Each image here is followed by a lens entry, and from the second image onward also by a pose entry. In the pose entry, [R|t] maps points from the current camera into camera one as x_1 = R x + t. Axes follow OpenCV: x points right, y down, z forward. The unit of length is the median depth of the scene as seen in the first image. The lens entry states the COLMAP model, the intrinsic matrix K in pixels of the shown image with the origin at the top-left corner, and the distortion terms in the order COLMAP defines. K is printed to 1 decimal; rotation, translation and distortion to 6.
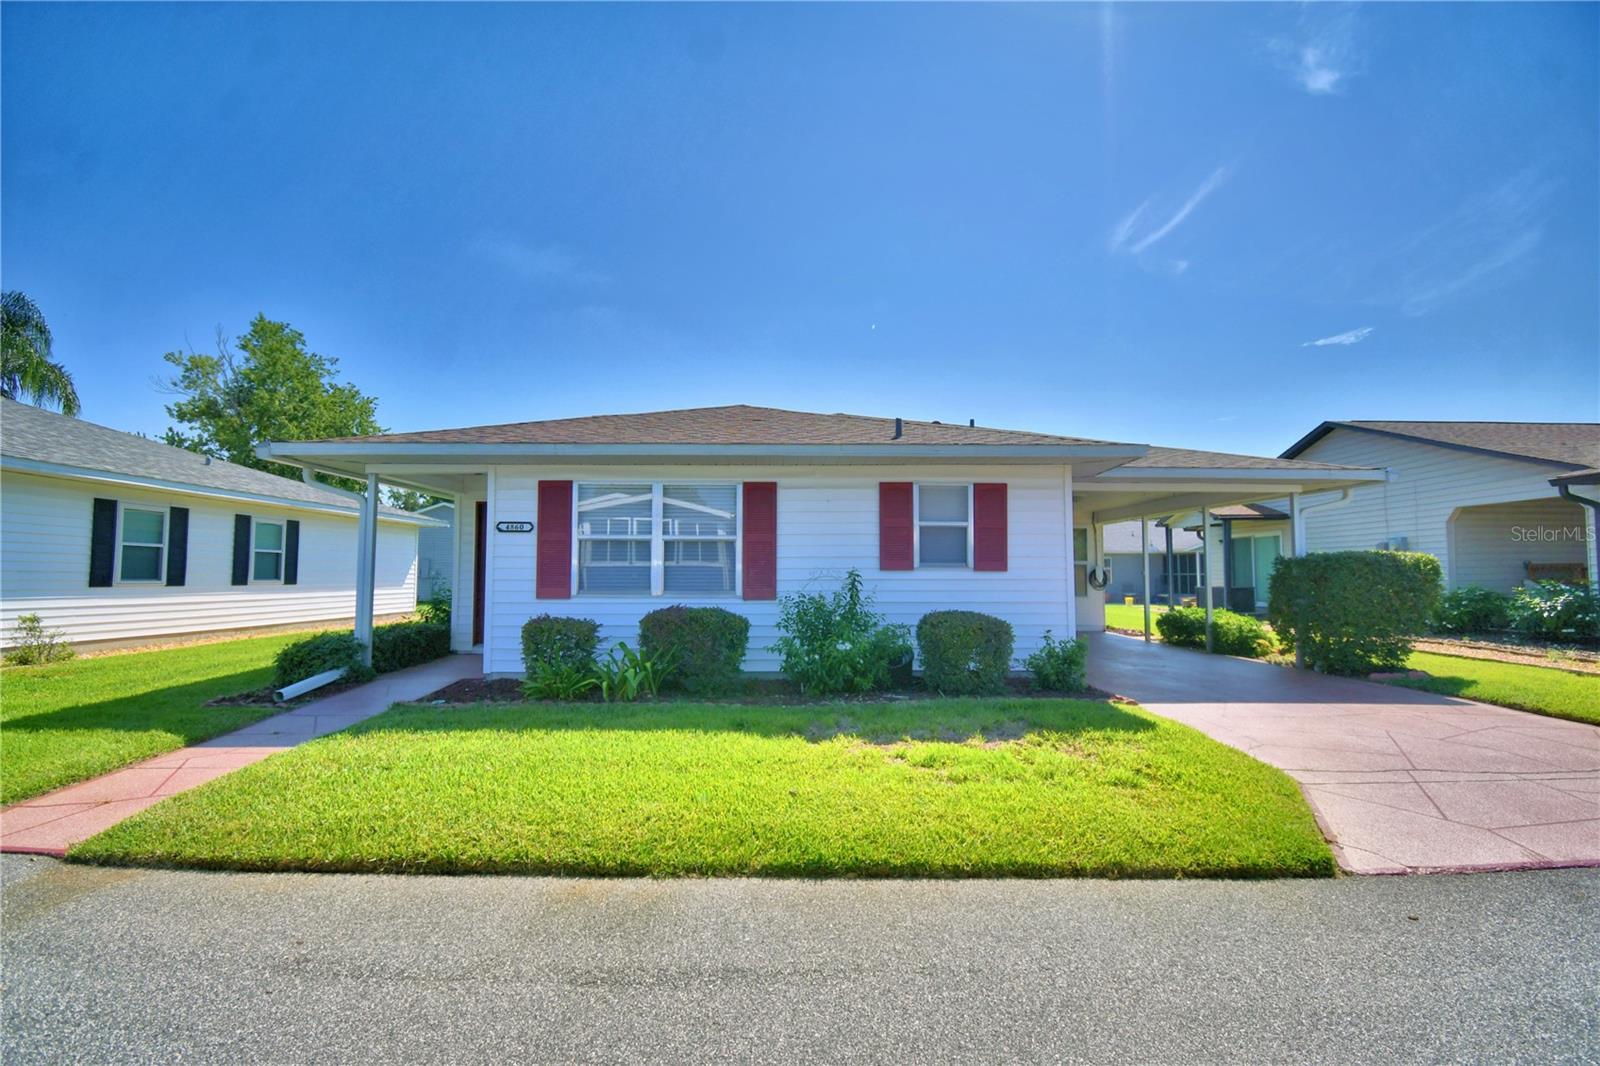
lens RADIAL K [[721.9, 0, 800.0], [0, 721.9, 533.0], [0, 0, 1]] dist [-0.008244, -0.000333]
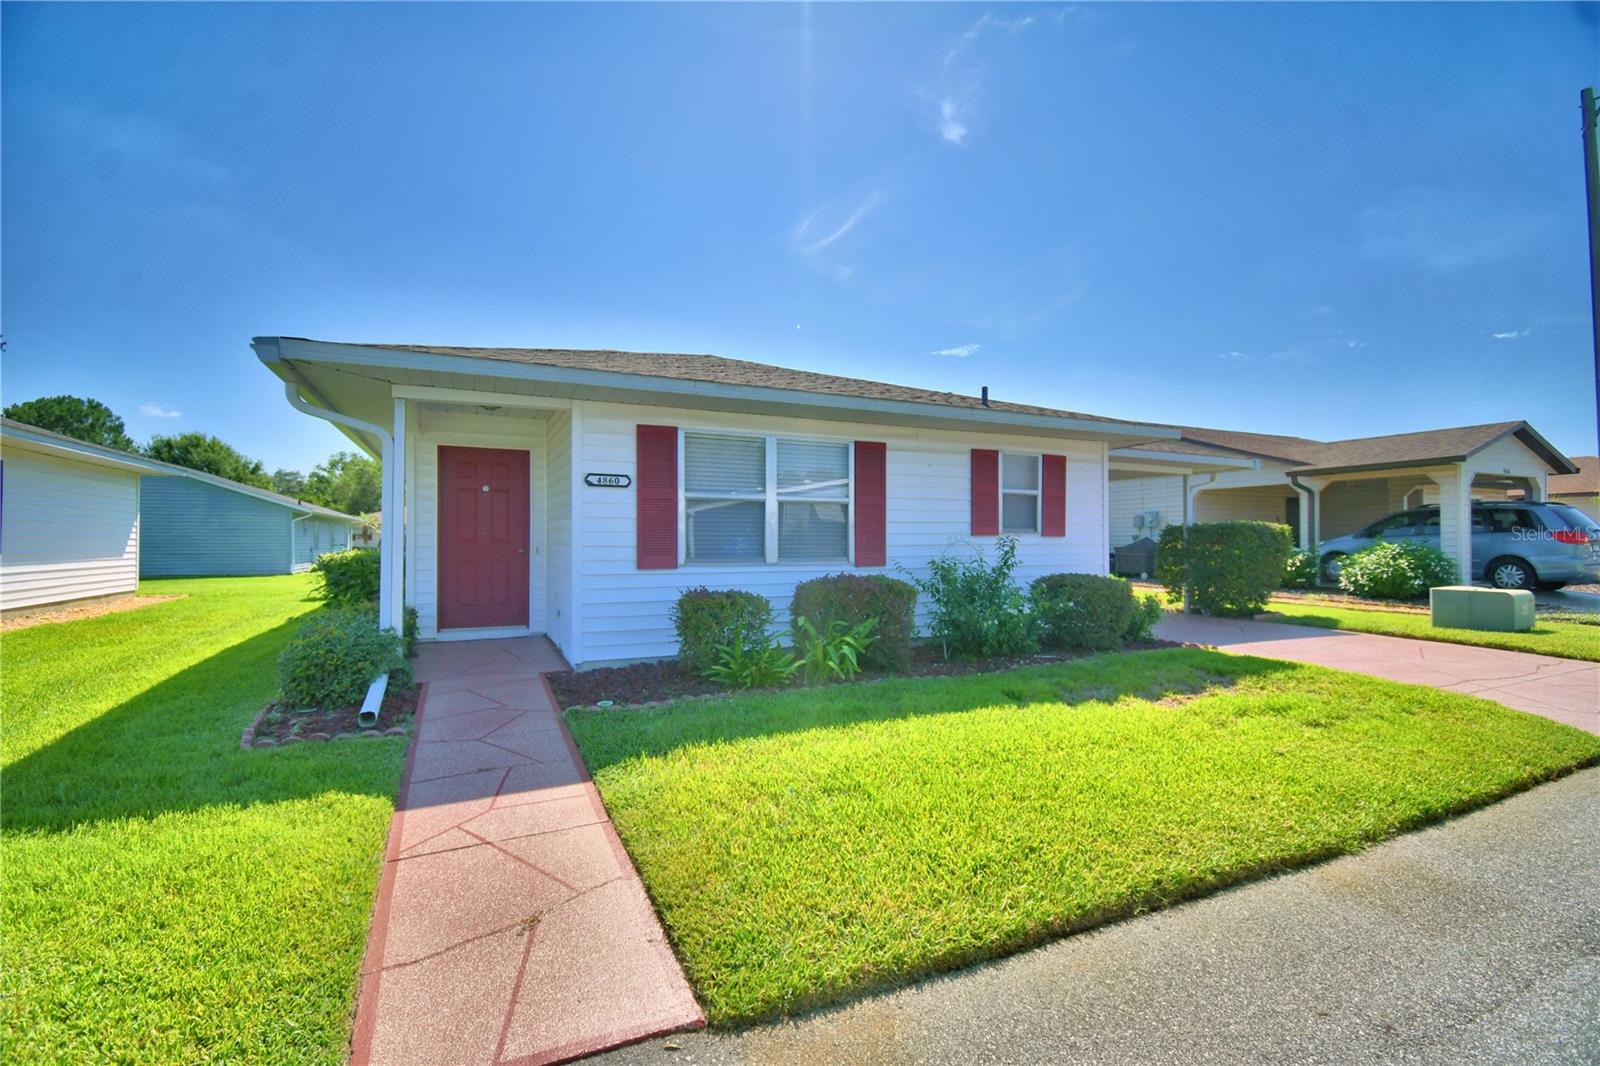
lens RADIAL K [[699.8, 0, 805.3], [0, 699.8, 539.8], [0, 0, 1]] dist [-0.002246, -0.000531]
pose [[0.913113, 0.000166, 0.407706, -0.505553], [-0.023373, 0.998377, 0.051938, 0.011817], [-0.407035, -0.056955, 0.911635, 0.193003]]
